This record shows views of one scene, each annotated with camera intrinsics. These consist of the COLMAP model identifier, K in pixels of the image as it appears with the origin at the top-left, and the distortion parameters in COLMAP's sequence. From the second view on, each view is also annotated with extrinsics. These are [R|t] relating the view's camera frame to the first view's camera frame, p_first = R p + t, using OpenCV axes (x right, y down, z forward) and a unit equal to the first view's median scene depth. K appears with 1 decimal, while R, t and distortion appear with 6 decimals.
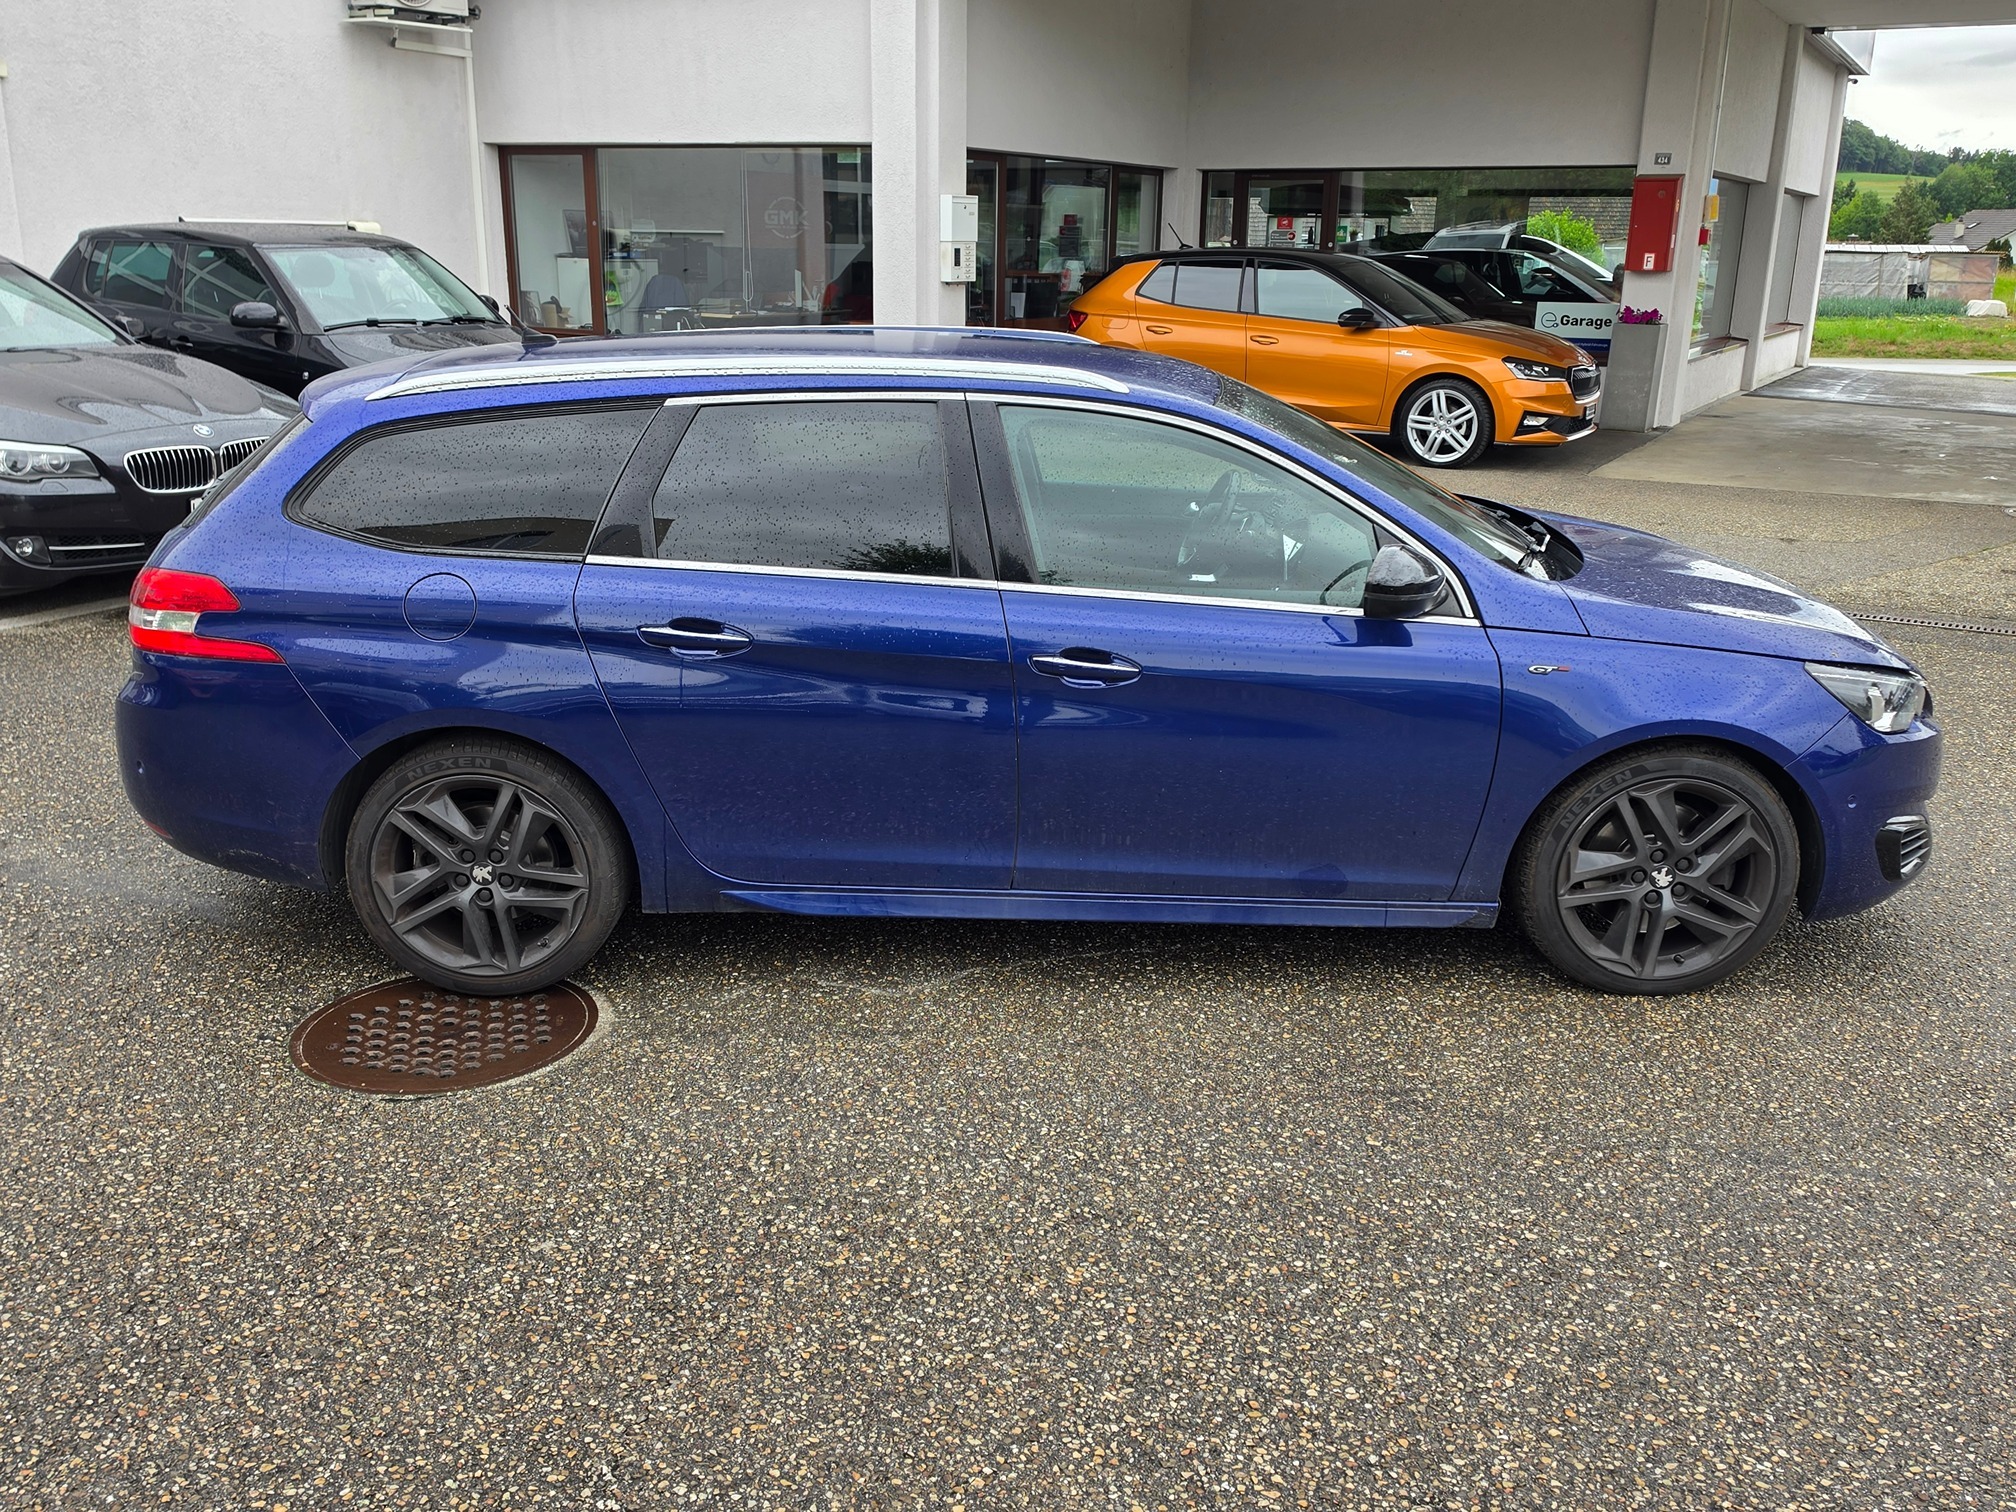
lens RADIAL K [[1741.4, 0, 1000.7], [0, 1741.4, 761.5], [0, 0, 1]] dist [0.074102, -0.078746]
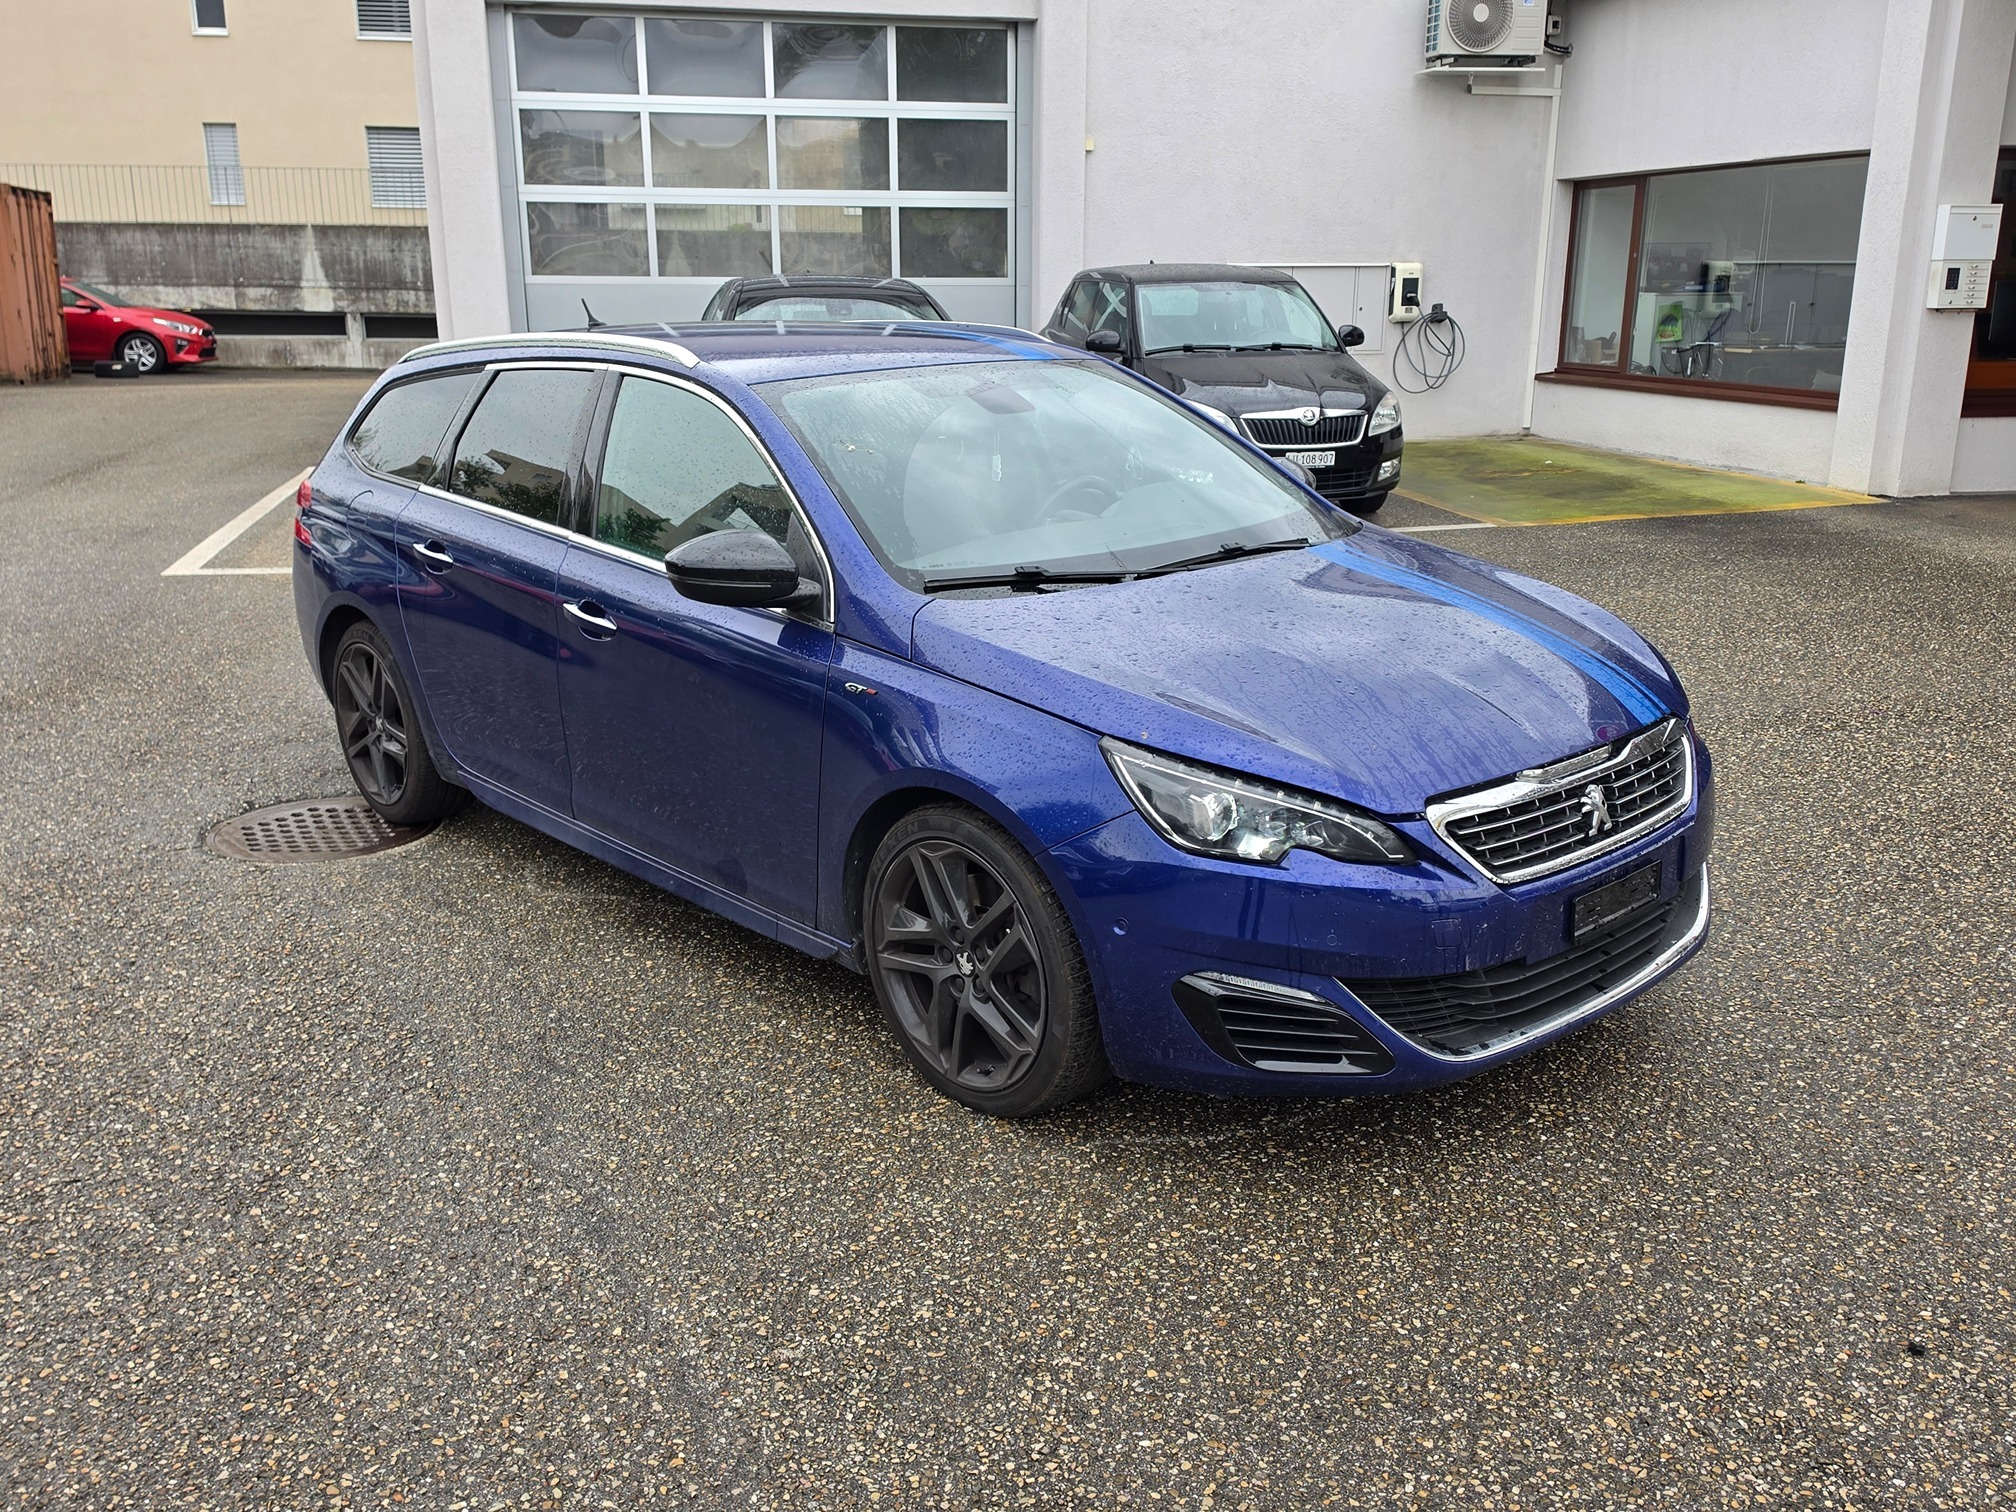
lens RADIAL K [[1741.4, 0, 1004.3], [0, 1741.4, 755.8], [0, 0, 1]] dist [0.074102, -0.078746]
pose [[0.673139, 0.180708, -0.717097, 0.936728], [-0.204224, 0.977400, 0.054599, -0.077153], [0.710757, 0.109696, 0.694831, 0.413025]]
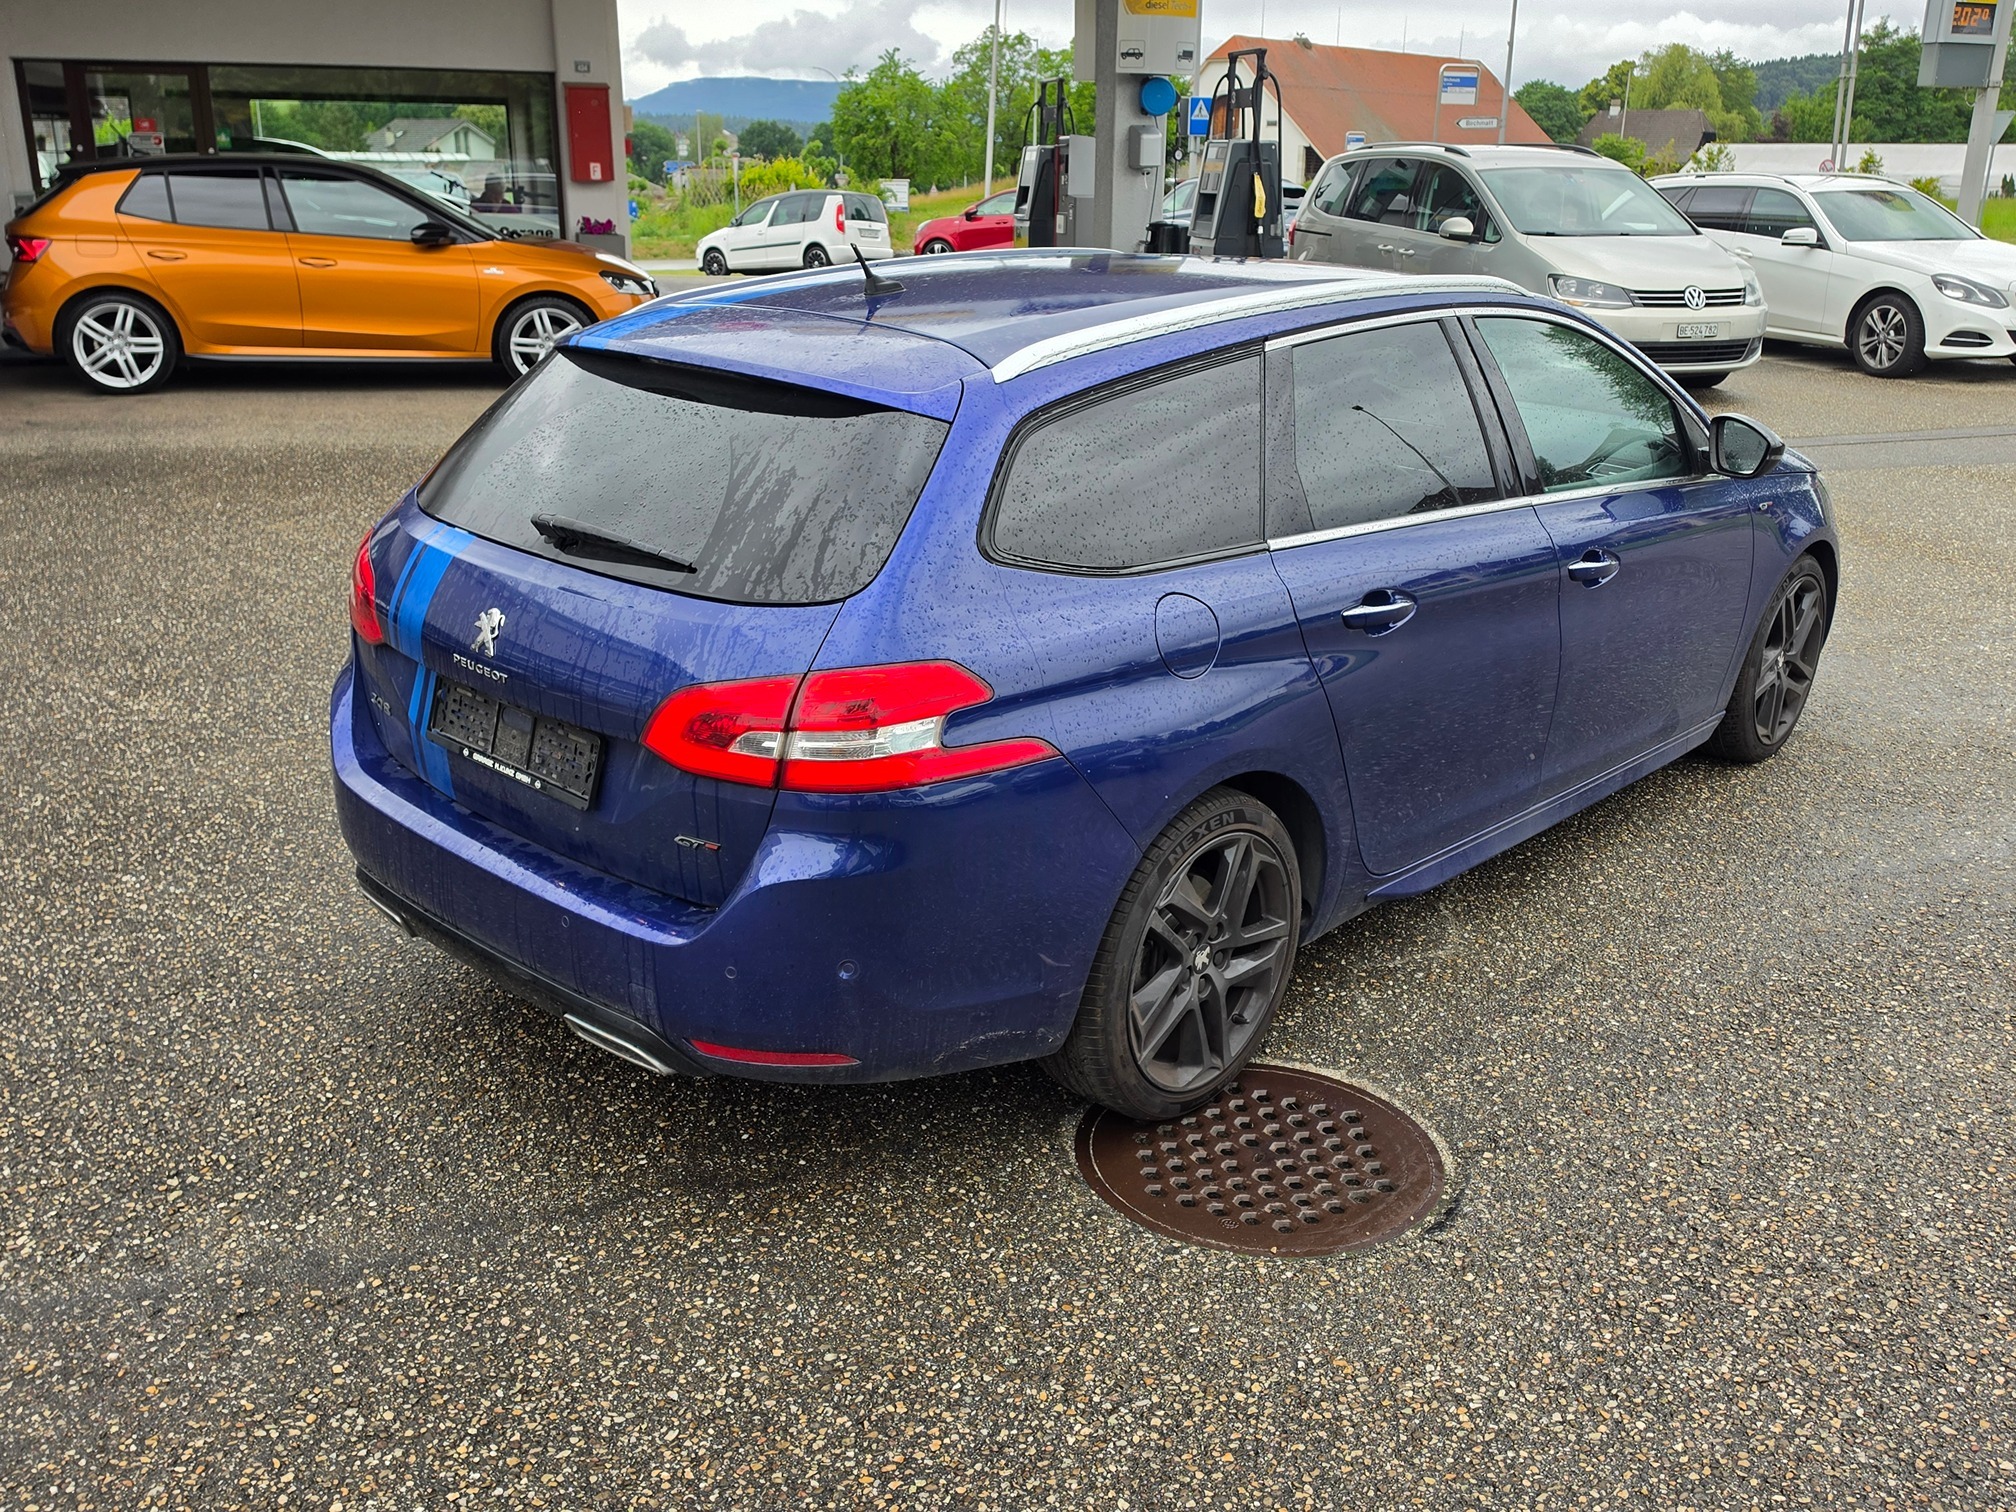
lens RADIAL K [[1741.4, 0, 1005.9], [0, 1741.4, 758.3], [0, 0, 1]] dist [0.074102, -0.078746]
pose [[0.687353, -0.242199, 0.684752, -0.853879], [0.210957, 0.968695, 0.130871, -0.143135], [-0.695013, 0.054498, 0.716929, 0.474728]]
